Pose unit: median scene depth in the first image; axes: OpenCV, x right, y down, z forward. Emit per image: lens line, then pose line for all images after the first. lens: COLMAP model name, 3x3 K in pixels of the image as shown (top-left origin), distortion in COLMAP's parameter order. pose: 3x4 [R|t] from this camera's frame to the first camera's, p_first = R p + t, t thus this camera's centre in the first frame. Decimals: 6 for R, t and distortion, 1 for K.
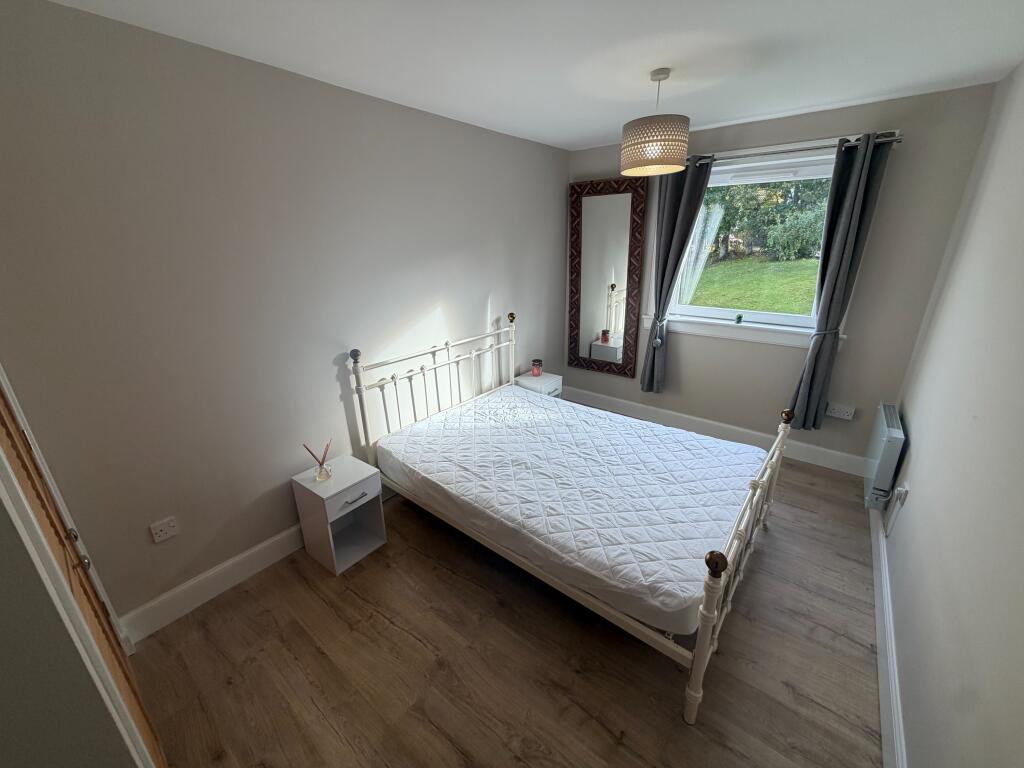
lens RADIAL K [[410.8, 0, 510.3], [0, 410.8, 381.8], [0, 0, 1]] dist [-0.000031, -0.000138]
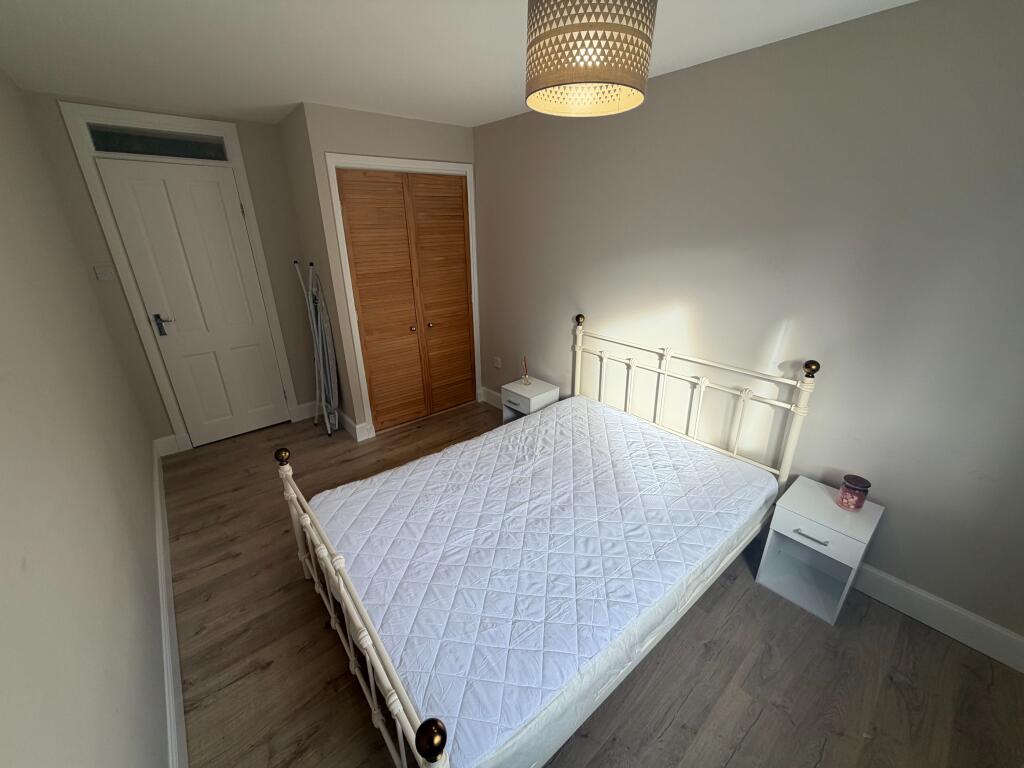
lens RADIAL K [[410.8, 0, 510.3], [0, 410.8, 381.8], [0, 0, 1]] dist [-0.000031, -0.000138]
pose [[-0.208998, 0.367322, -0.906308, 0.689006], [-0.304944, 0.856084, 0.417287, -0.287759], [0.929155, 0.363585, -0.066907, 0.773172]]
